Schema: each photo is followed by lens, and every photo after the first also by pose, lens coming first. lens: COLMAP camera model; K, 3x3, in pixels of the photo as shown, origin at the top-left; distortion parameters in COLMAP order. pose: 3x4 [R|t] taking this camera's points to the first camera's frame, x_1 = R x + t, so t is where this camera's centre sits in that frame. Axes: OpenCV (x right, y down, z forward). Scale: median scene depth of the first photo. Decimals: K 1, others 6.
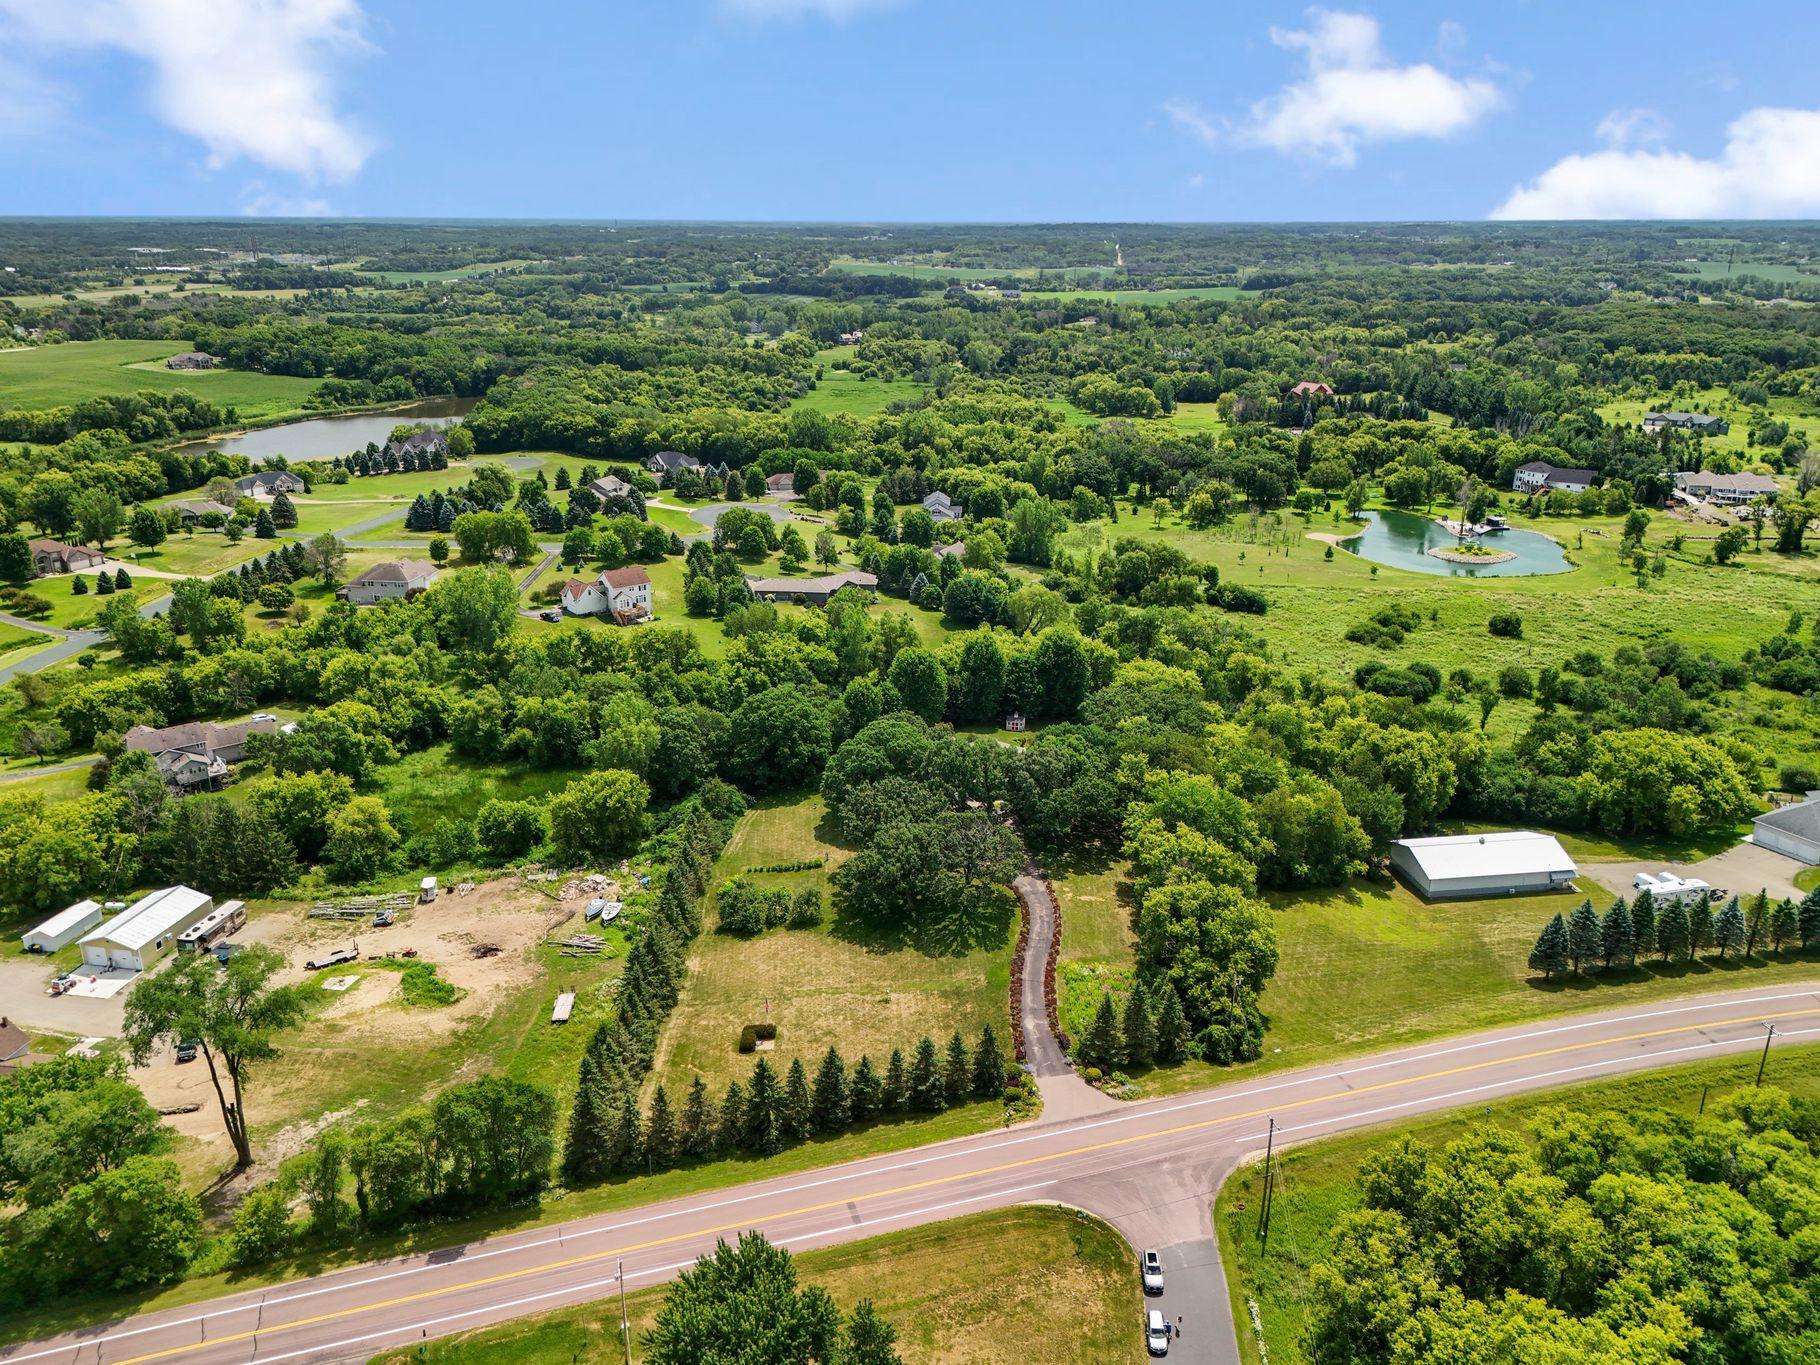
lens RADIAL K [[1342.8, 0, 915.6], [0, 1342.8, 684.3], [0, 0, 1]] dist [0.066854, -0.055950]
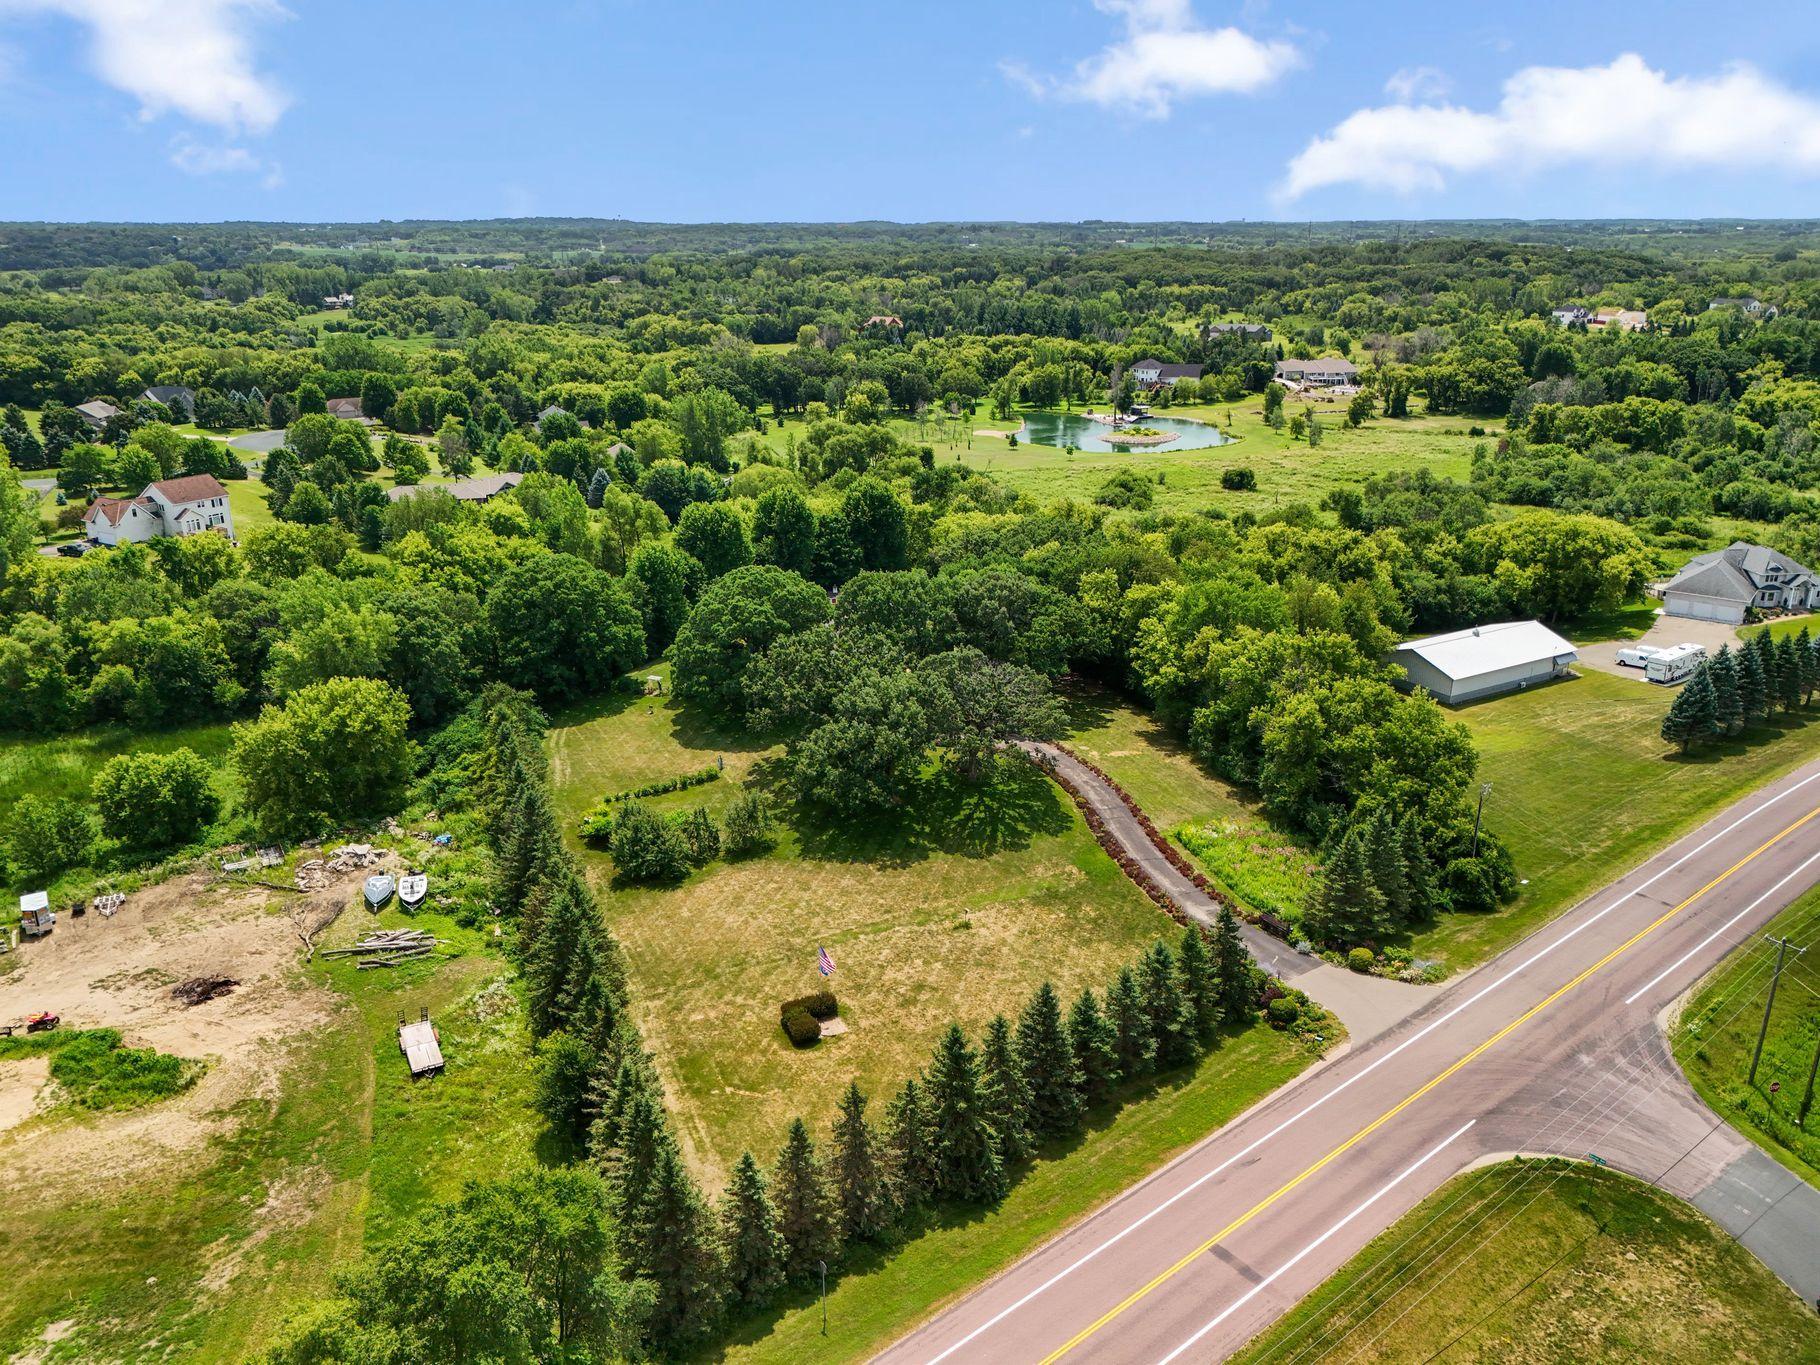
lens RADIAL K [[1342.8, 0, 915.6], [0, 1342.8, 684.3], [0, 0, 1]] dist [0.066854, -0.055950]
pose [[0.929764, -0.123766, 0.346728, -0.196809], [0.125140, 0.991966, 0.018518, 0.087857], [-0.346234, 0.026172, 0.937783, 0.337183]]
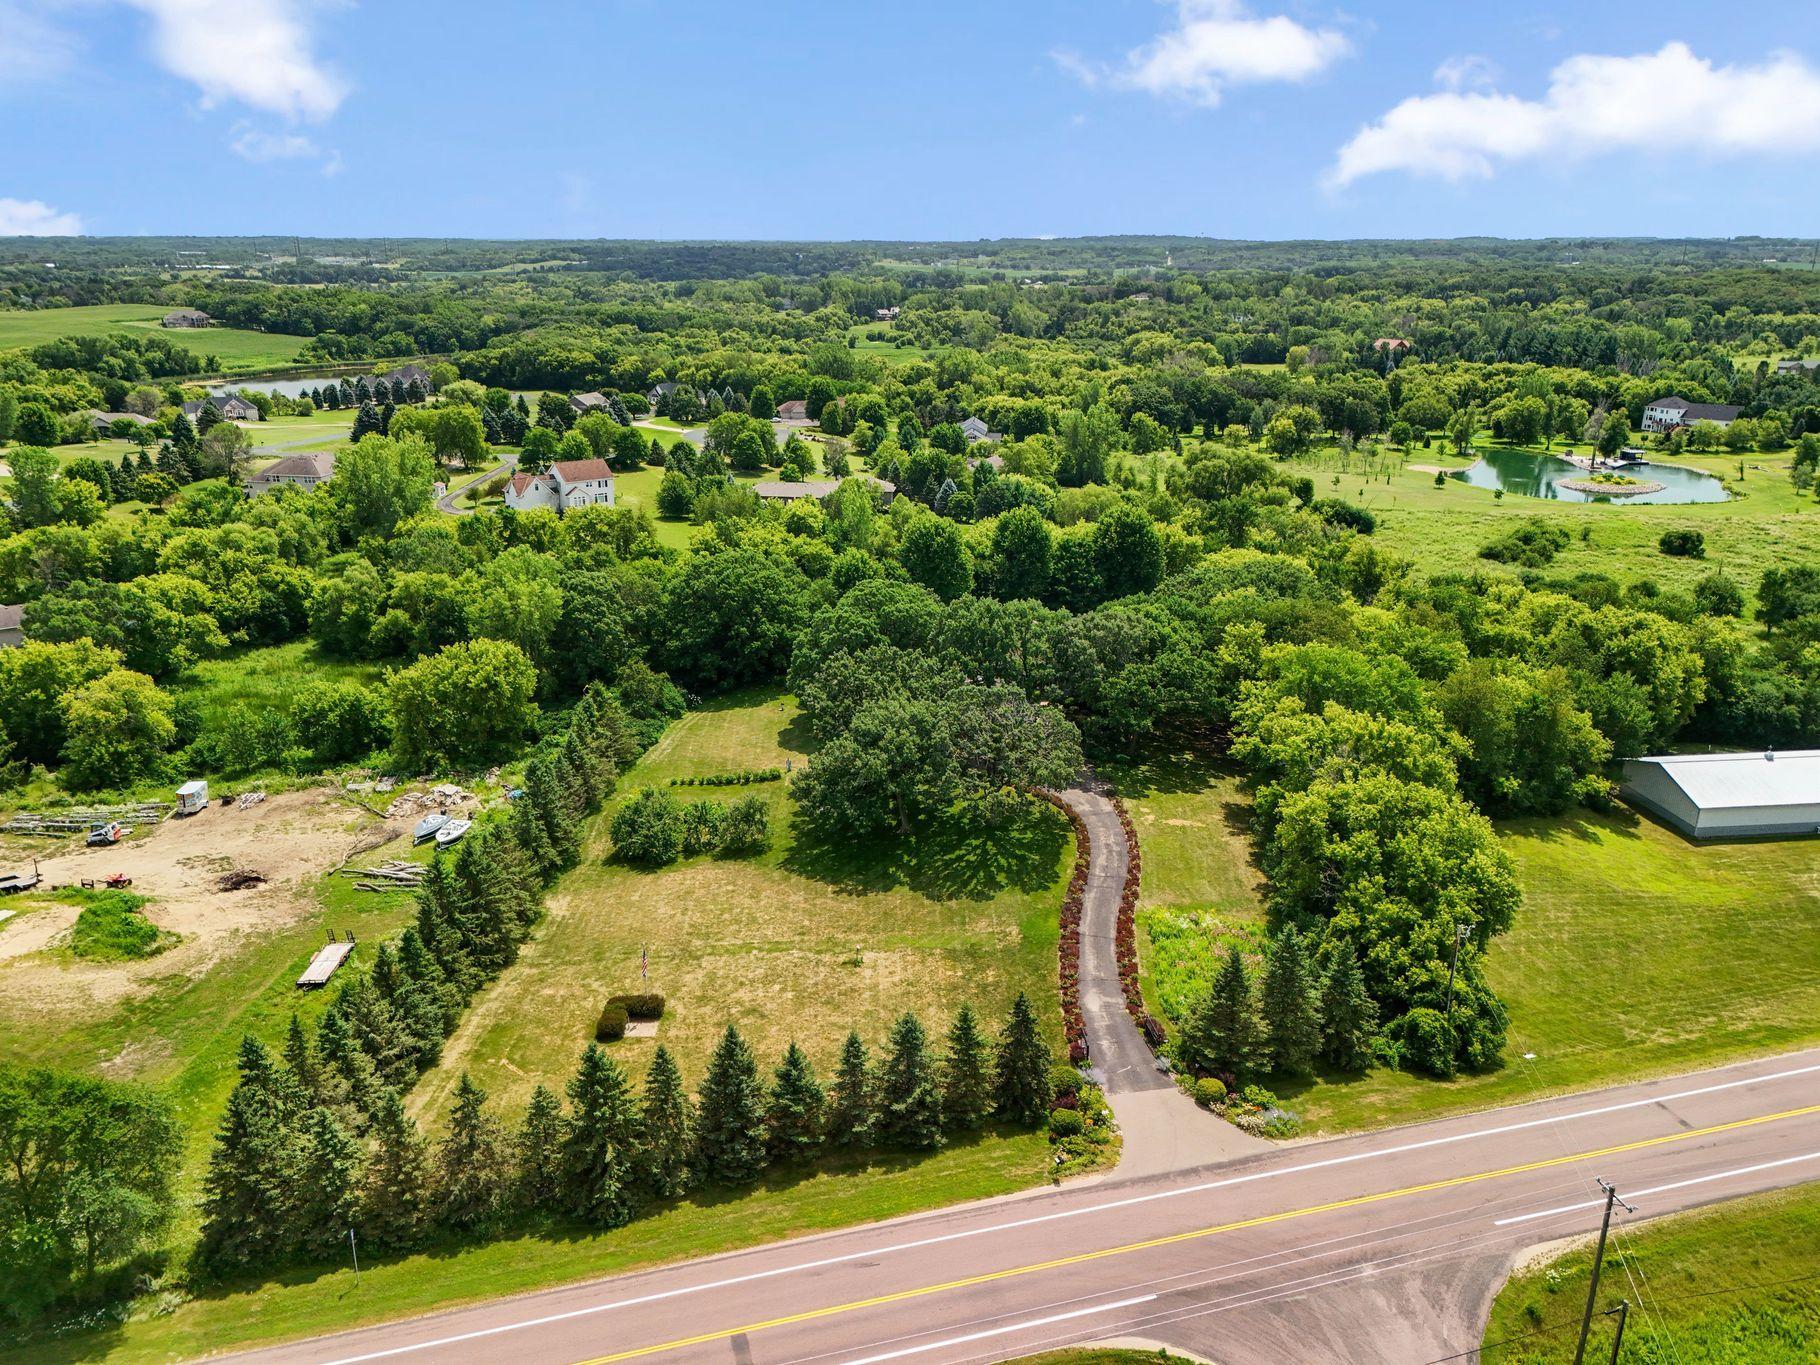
lens RADIAL K [[1342.8, 0, 915.6], [0, 1342.8, 684.3], [0, 0, 1]] dist [0.066854, -0.055950]
pose [[0.999460, 0.010859, -0.031006, 0.018374], [-0.011331, 0.999822, -0.015073, 0.094832], [0.030837, 0.015417, 0.999406, 0.314703]]
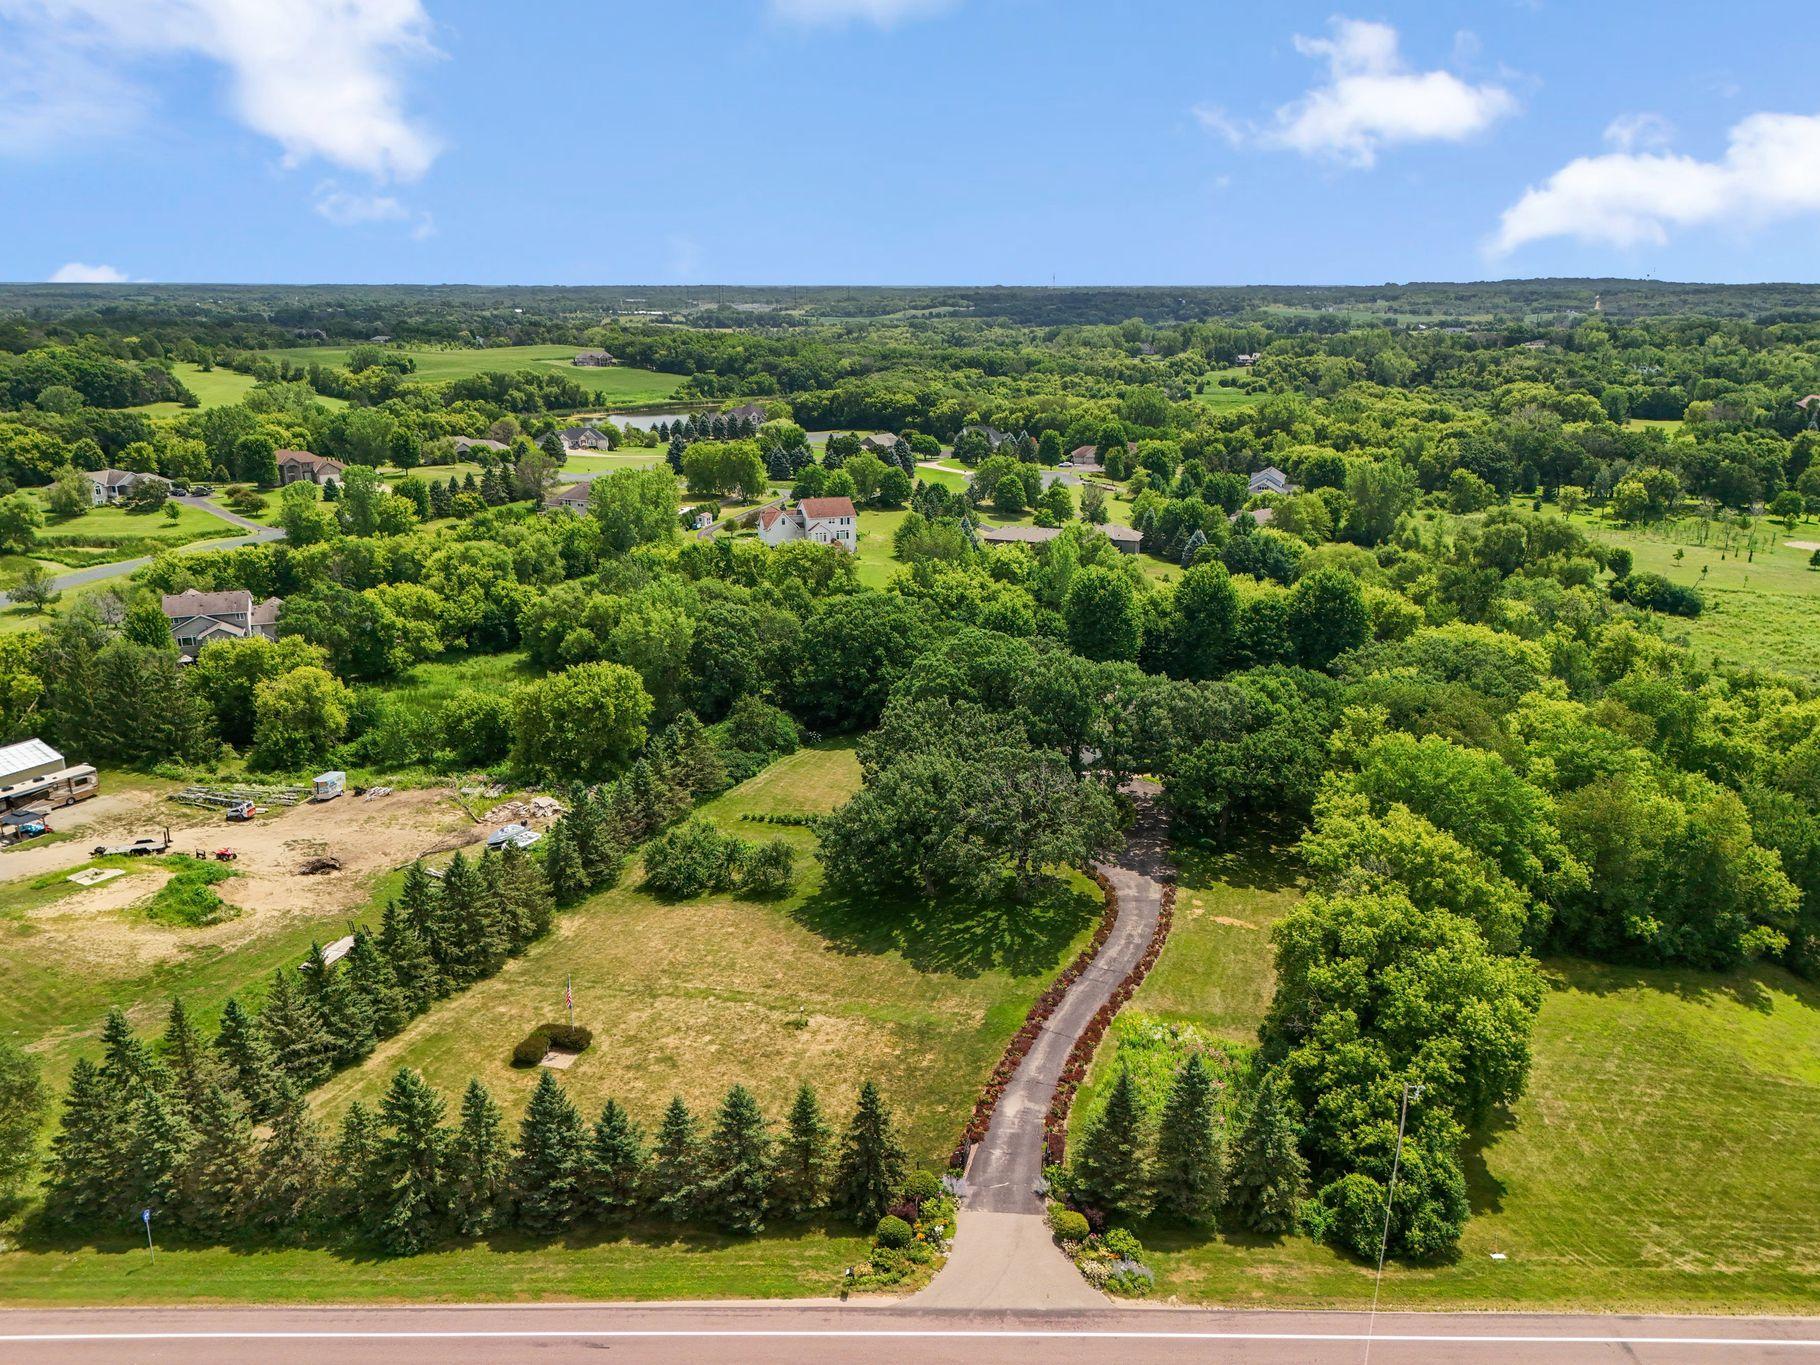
lens RADIAL K [[1351.0, 0, 915.2], [0, 1351.0, 672.7], [0, 0, 1]] dist [0.060582, -0.043938]
pose [[0.951394, 0.085464, -0.295880, 0.150163], [-0.101678, 0.994020, -0.039823, 0.081530], [0.290707, 0.067971, 0.954395, 0.355517]]
